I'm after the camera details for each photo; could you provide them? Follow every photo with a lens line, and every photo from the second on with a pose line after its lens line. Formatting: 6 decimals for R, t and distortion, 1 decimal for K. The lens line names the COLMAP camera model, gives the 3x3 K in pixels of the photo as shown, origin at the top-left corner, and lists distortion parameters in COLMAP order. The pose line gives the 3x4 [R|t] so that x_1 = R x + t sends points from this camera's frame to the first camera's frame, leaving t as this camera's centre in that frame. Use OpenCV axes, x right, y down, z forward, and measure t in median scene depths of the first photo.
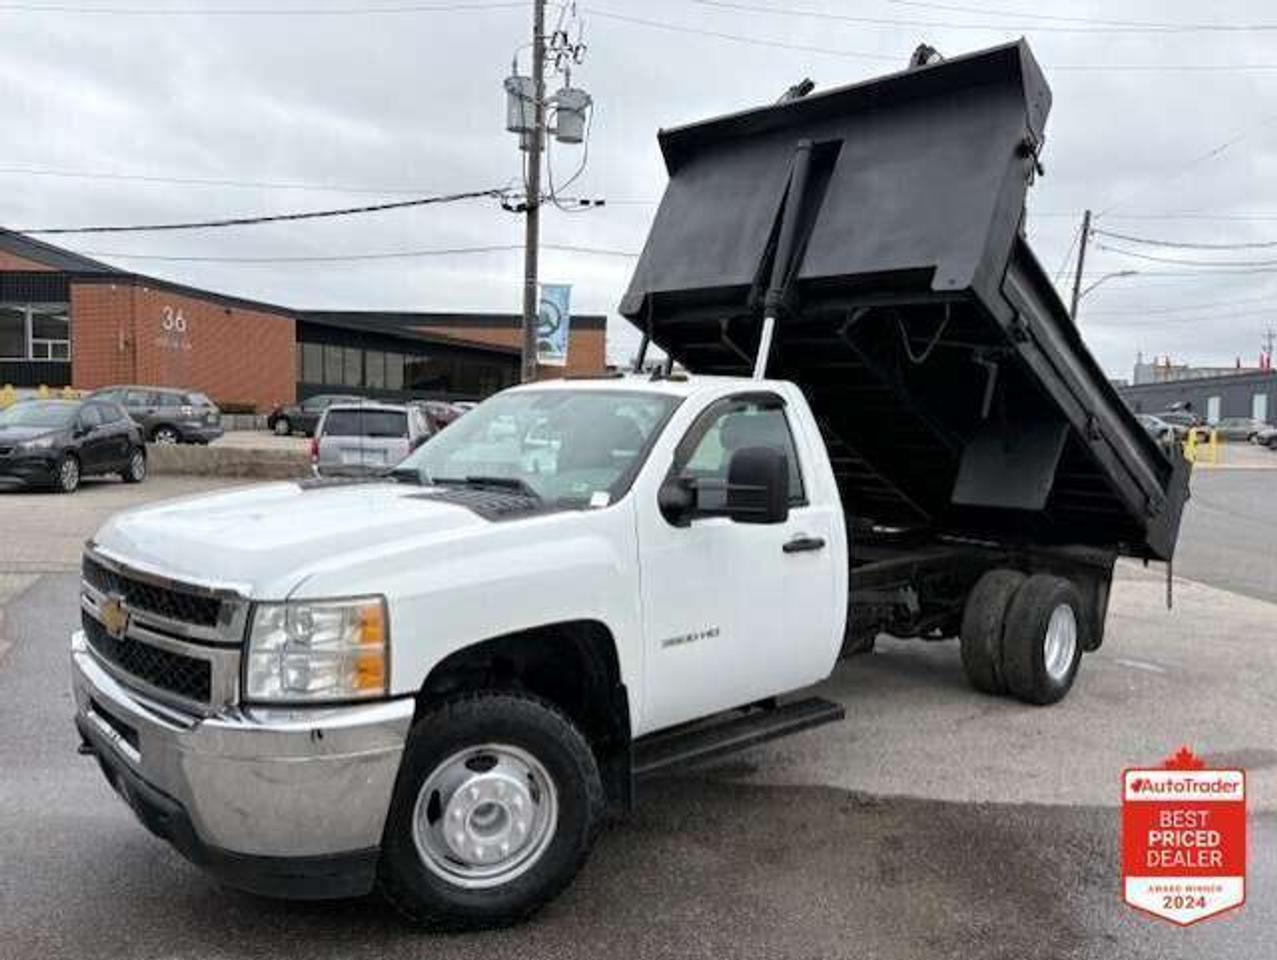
lens RADIAL K [[968.4, 0, 650.7], [0, 968.4, 478.0], [0, 0, 1]] dist [0.039862, -0.044164]
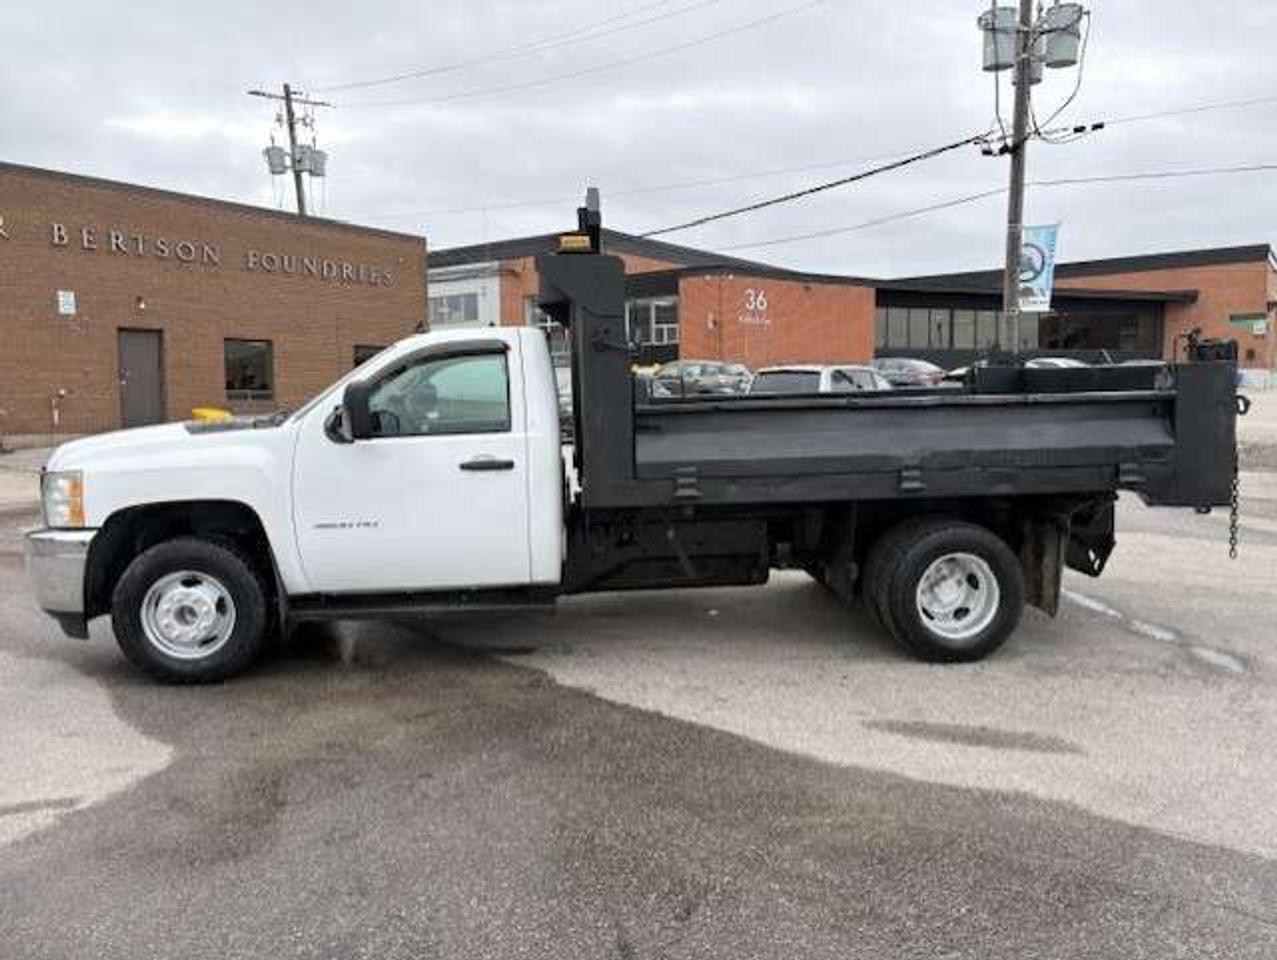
lens RADIAL K [[968.4, 0, 654.3], [0, 968.4, 480.8], [0, 0, 1]] dist [0.039862, -0.044164]
pose [[0.756065, 0.030305, -0.653794, 0.241853], [-0.004016, 0.999123, 0.041668, 0.007894], [0.654484, -0.028878, 0.755524, 0.044833]]
